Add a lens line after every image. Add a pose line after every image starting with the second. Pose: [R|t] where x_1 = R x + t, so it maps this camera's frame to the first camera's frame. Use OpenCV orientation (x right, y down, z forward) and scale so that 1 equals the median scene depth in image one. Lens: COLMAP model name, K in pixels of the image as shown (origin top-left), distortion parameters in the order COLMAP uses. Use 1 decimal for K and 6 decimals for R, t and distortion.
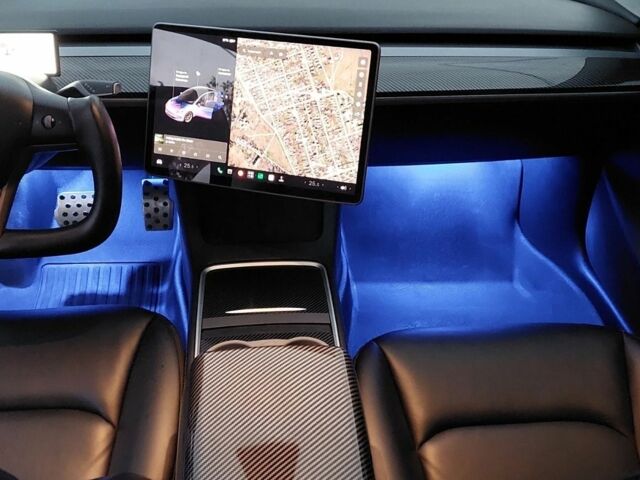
lens RADIAL K [[760.3, 0, 323.1], [0, 760.3, 232.5], [0, 0, 1]] dist [0.164271, -0.369985]
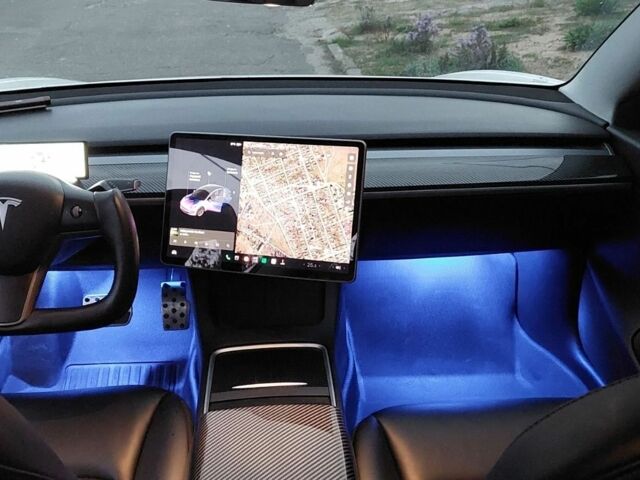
lens RADIAL K [[754.9, 0, 330.0], [0, 754.9, 239.5], [0, 0, 1]] dist [0.233361, -0.819104]
pose [[0.999452, -0.025255, -0.021384, 0.038037], [0.021399, 0.986139, -0.164536, 0.078838], [0.025243, 0.163989, 0.986139, -0.091987]]
